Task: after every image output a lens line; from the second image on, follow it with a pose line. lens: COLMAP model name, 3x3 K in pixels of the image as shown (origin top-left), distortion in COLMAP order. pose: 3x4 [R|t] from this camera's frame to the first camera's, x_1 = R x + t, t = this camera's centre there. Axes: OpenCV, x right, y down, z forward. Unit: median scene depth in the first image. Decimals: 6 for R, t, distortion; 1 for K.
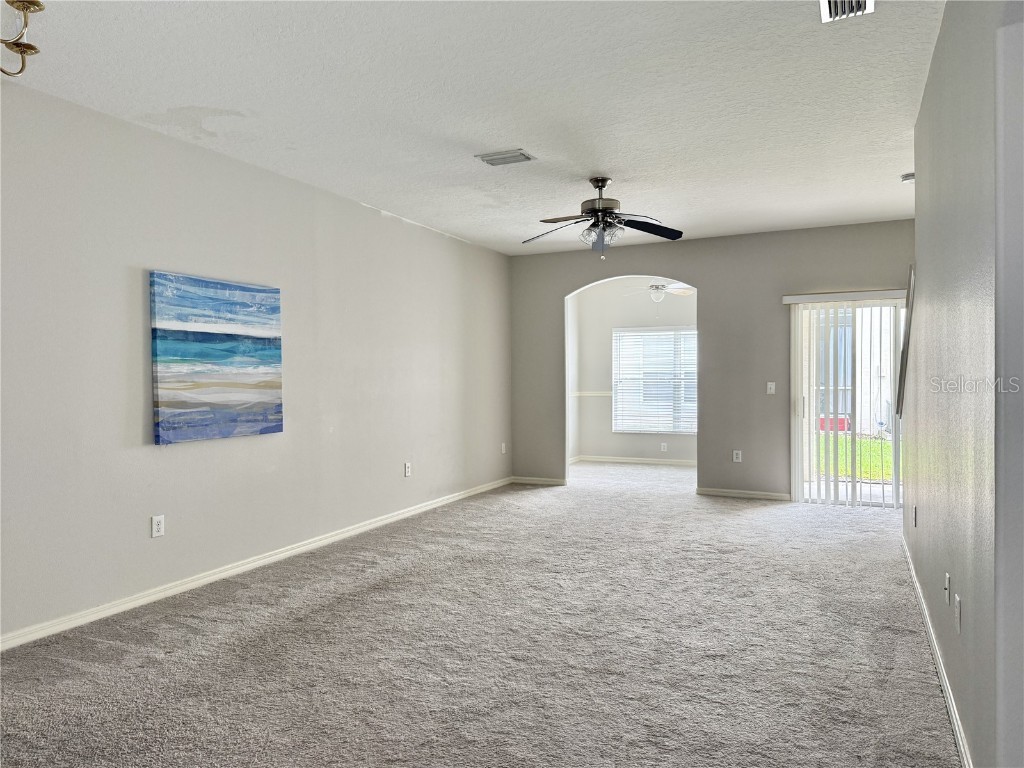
lens RADIAL K [[723.2, 0, 503.0], [0, 723.2, 388.1], [0, 0, 1]] dist [0.059416, -0.090318]
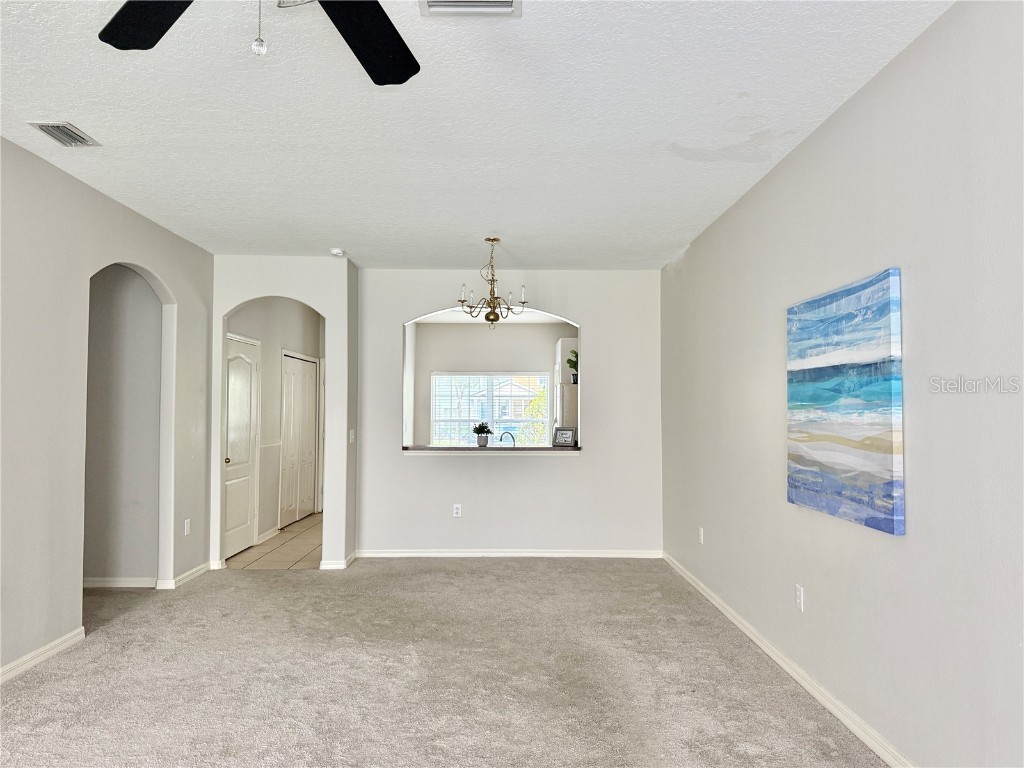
lens RADIAL K [[719.7, 0, 516.2], [0, 719.7, 384.7], [0, 0, 1]] dist [0.056602, -0.094220]
pose [[-0.890757, -0.014261, -0.454255, 0.205970], [-0.006428, 0.999803, -0.018782, -0.042132], [0.454434, -0.013810, -0.890674, 1.501334]]
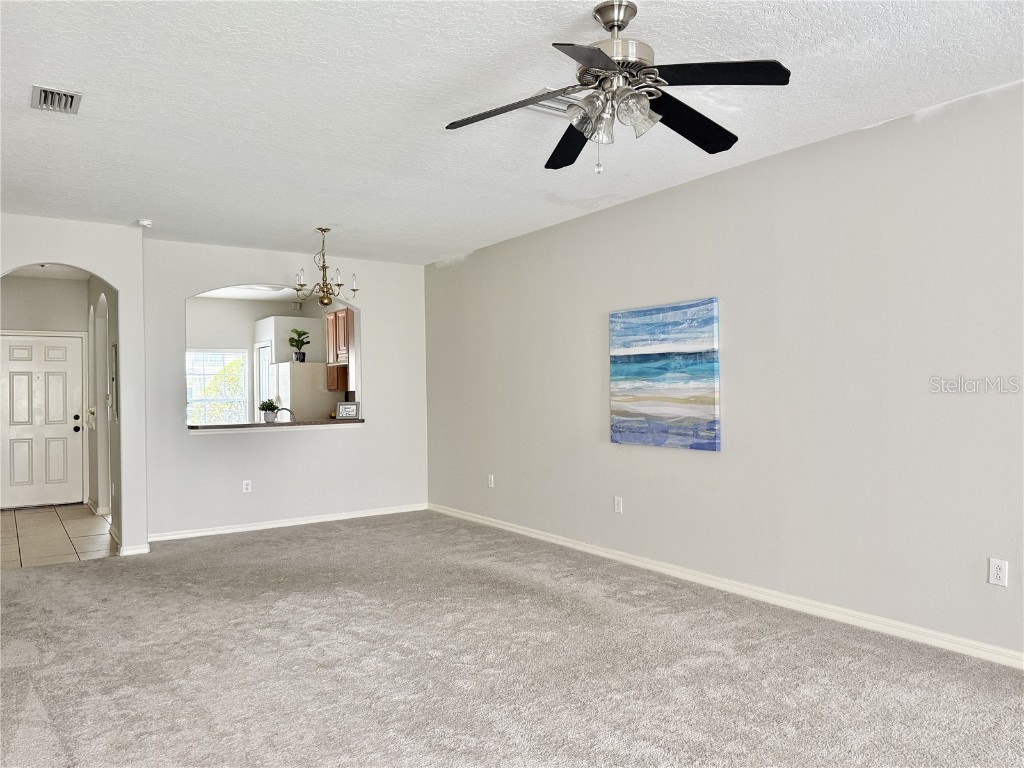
lens RADIAL K [[731.9, 0, 507.6], [0, 731.9, 386.3], [0, 0, 1]] dist [0.202563, -0.447270]
pose [[-0.494882, 0.009278, -0.868911, 0.727011], [0.000009, 0.999943, 0.010672, -0.036532], [0.868960, 0.005273, -0.494854, 1.378141]]
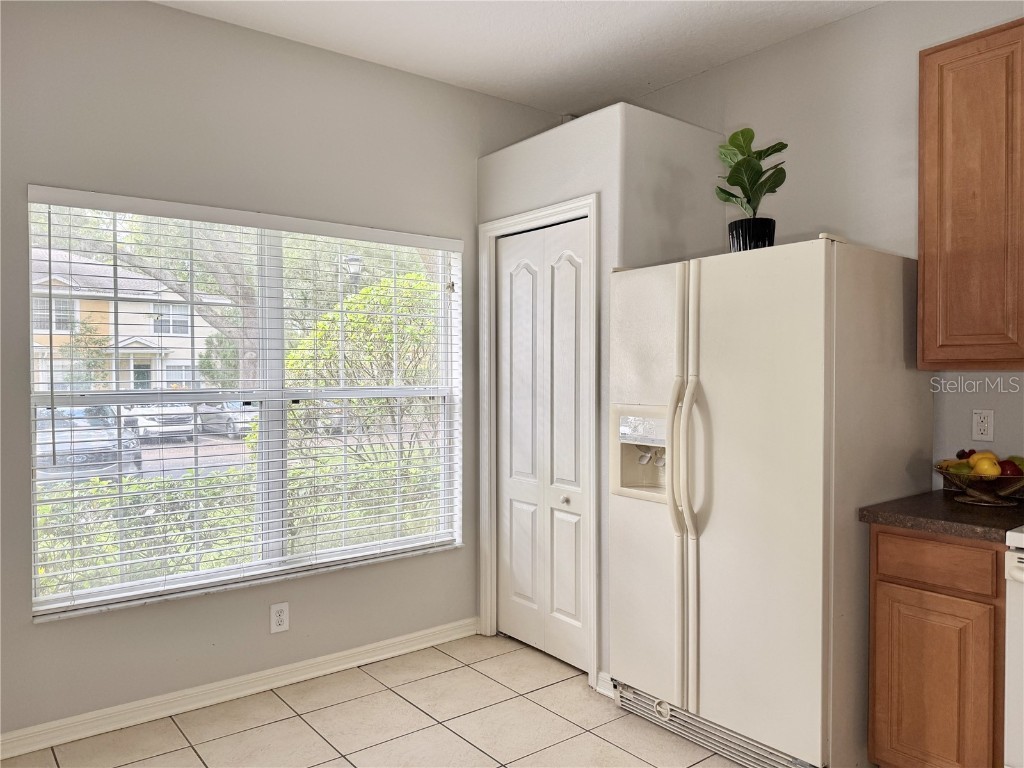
lens RADIAL K [[747.3, 0, 511.6], [0, 747.3, 374.8], [0, 0, 1]] dist [0.067323, -0.098998]
pose [[-0.439152, 0.011350, -0.898341, -0.263936], [-0.015075, 0.999686, 0.020000, -0.001217], [0.898286, 0.022326, -0.438843, -0.164818]]
